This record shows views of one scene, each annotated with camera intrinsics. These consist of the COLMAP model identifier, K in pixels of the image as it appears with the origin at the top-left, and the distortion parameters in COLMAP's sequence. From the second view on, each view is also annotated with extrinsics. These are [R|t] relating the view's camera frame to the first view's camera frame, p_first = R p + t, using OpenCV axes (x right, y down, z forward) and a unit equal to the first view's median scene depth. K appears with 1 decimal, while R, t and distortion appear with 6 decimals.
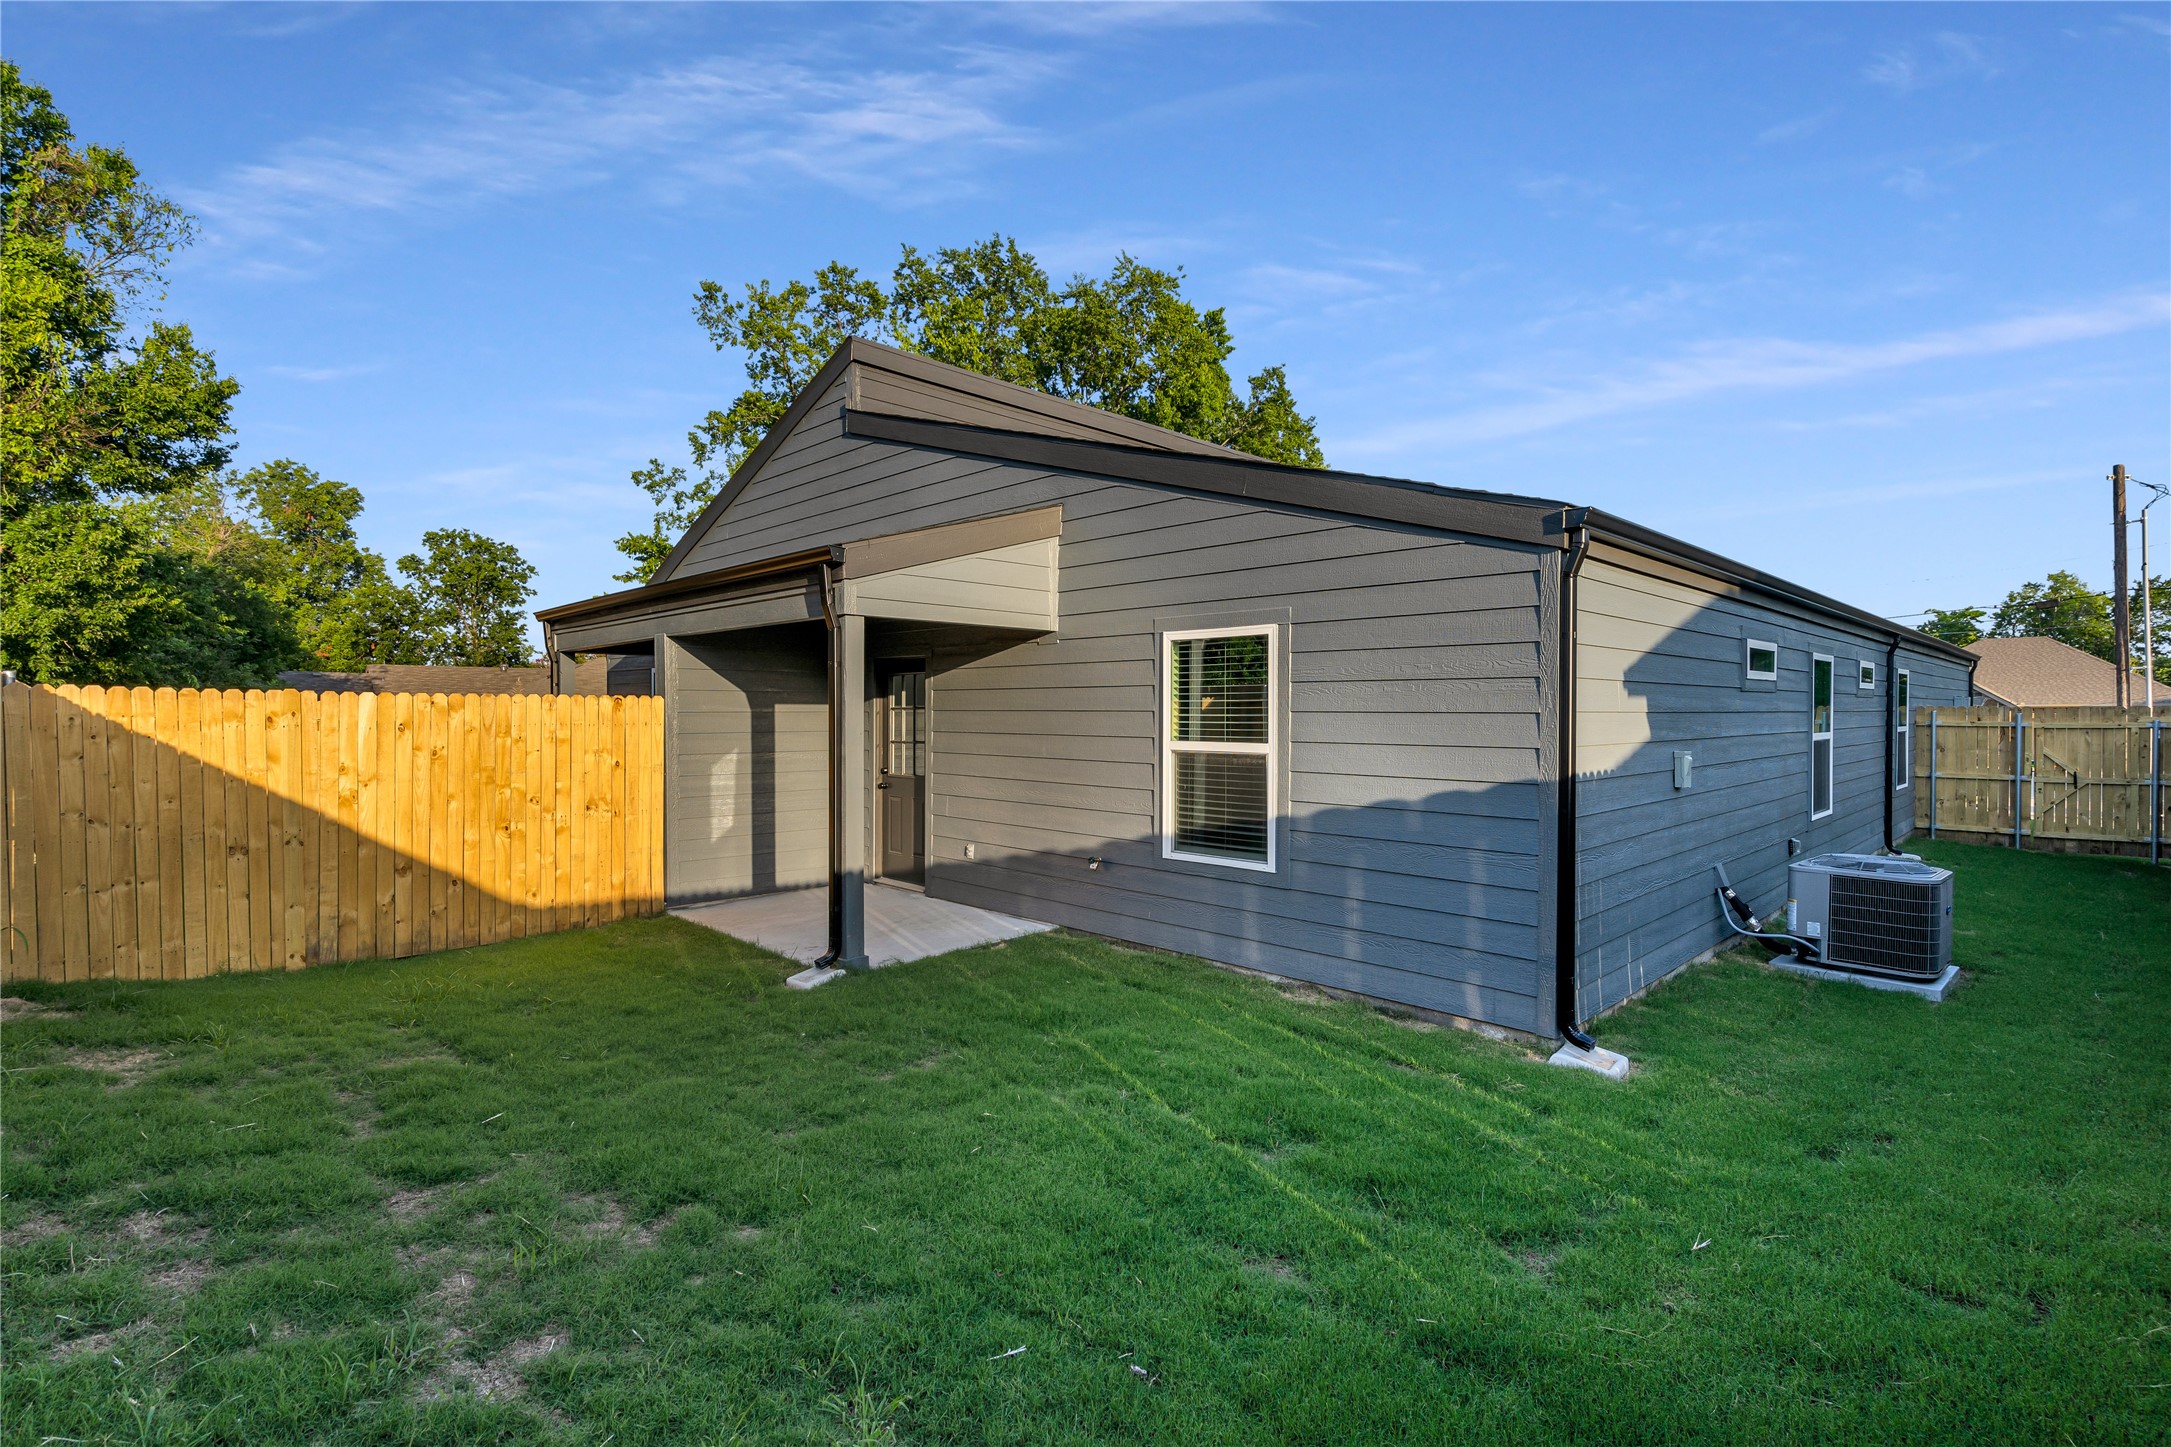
lens RADIAL K [[1010.2, 0, 1085.5], [0, 1010.2, 723.5], [0, 0, 1]] dist [0.000081, 0.000049]
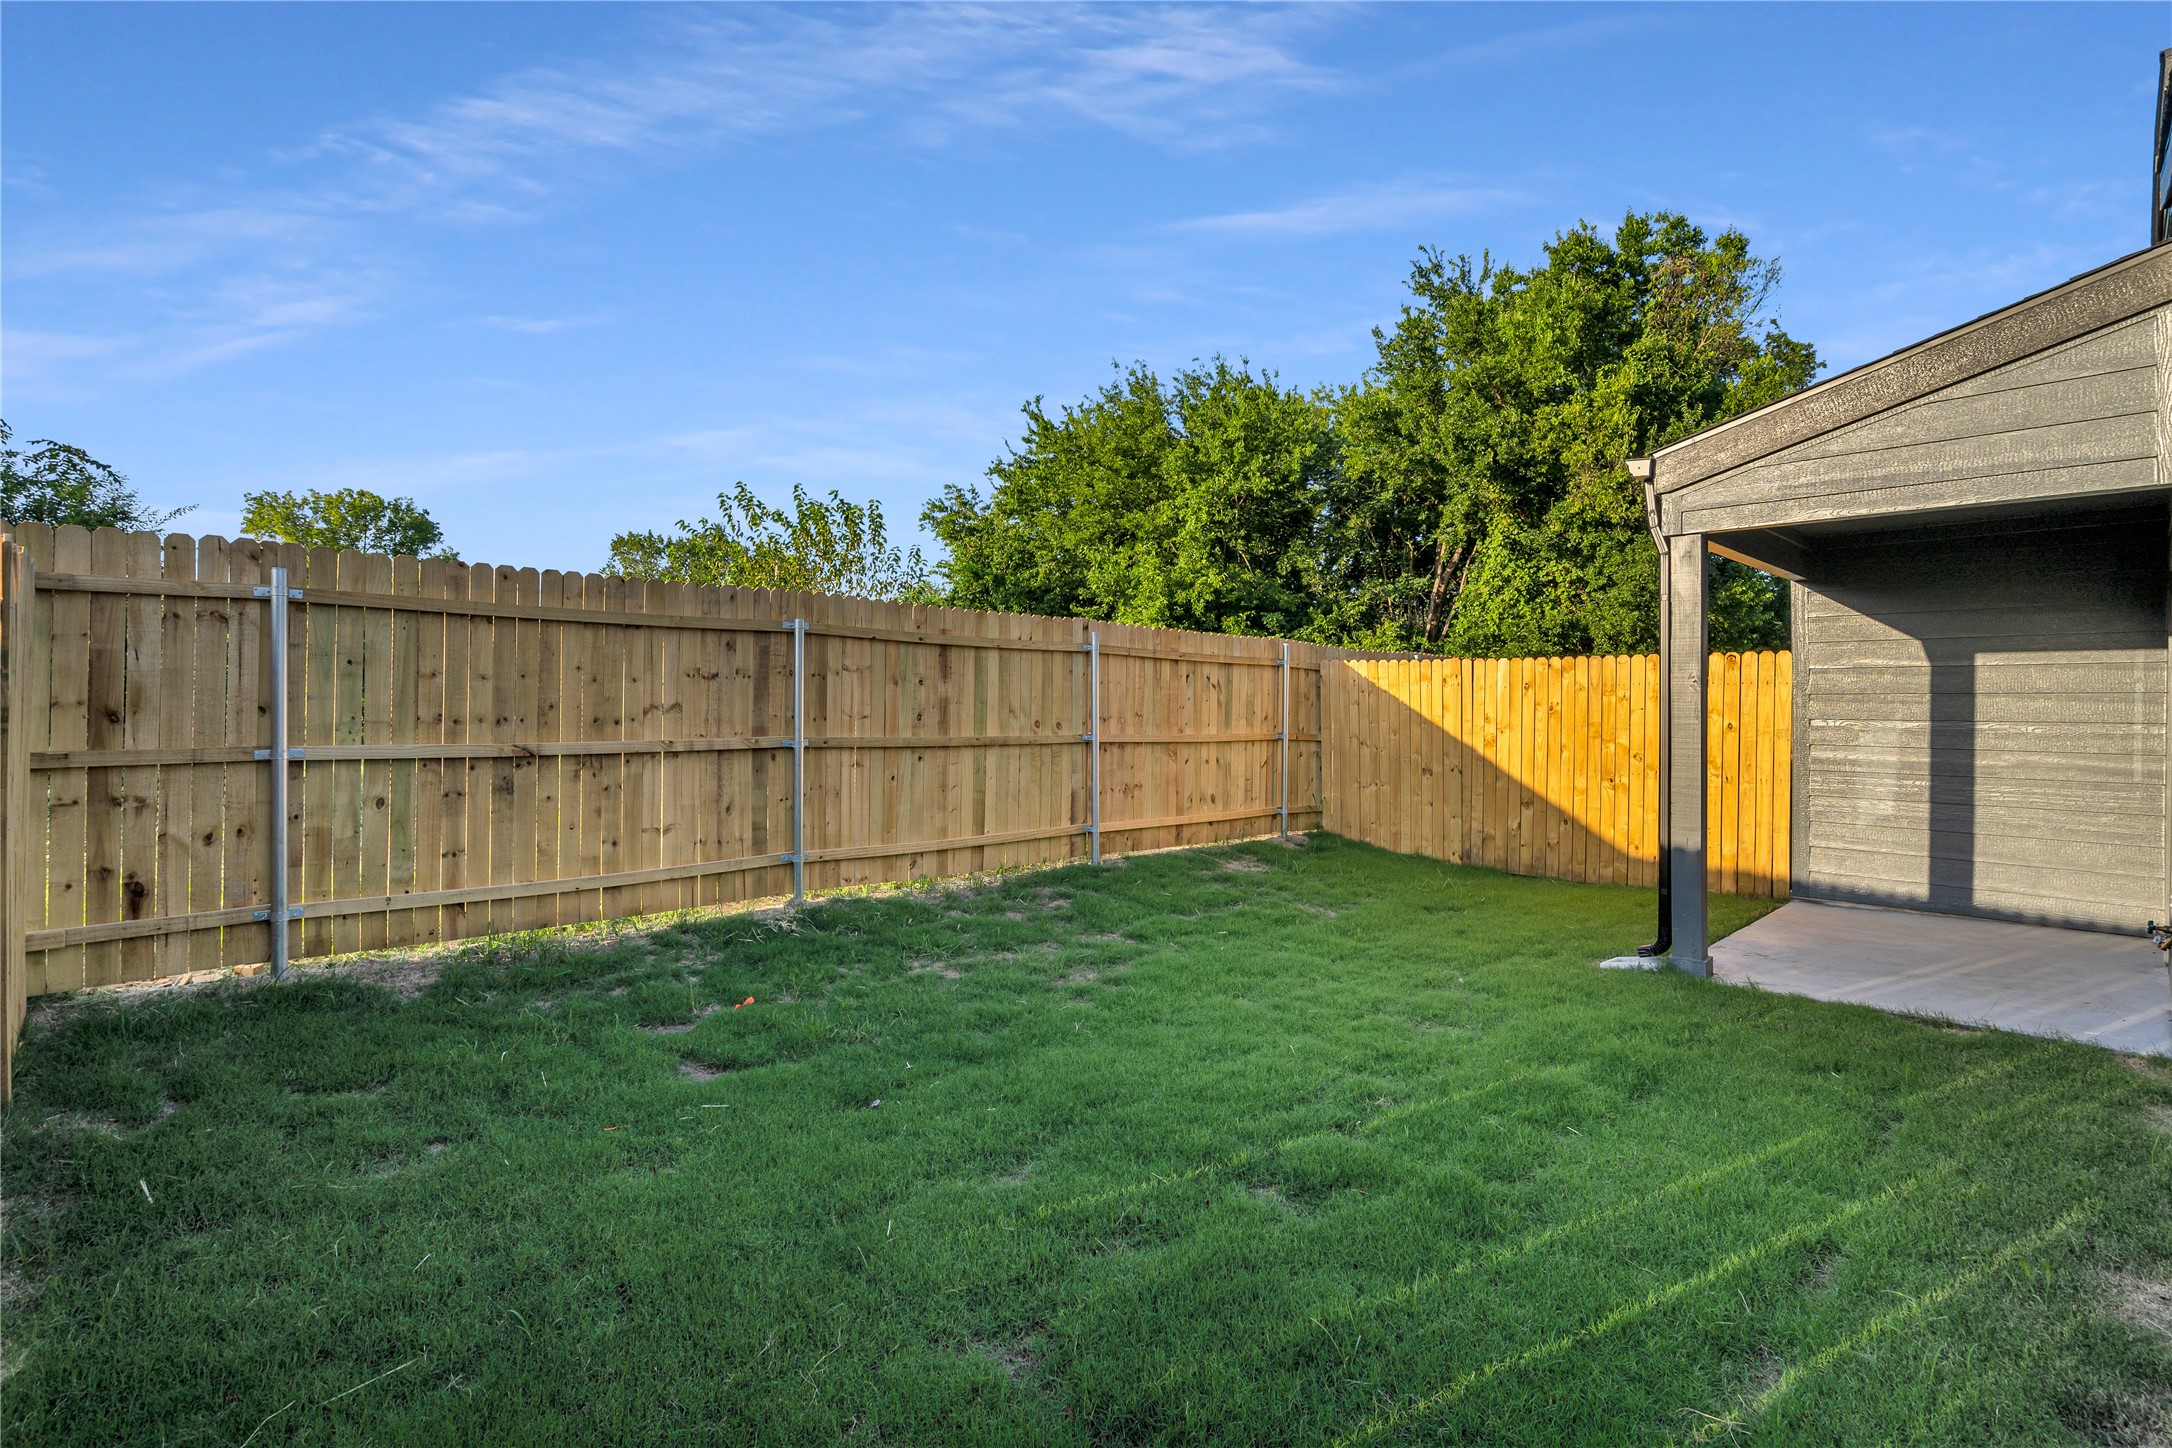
lens RADIAL K [[1010.7, 0, 1086.0], [0, 1010.7, 724.0], [0, 0, 1]] dist [0.000081, 0.000049]
pose [[-0.013623, 0.018729, -0.999732, 0.556526], [-0.018188, 0.999654, 0.018976, 0.036646], [0.999742, 0.018442, -0.013277, 0.493824]]
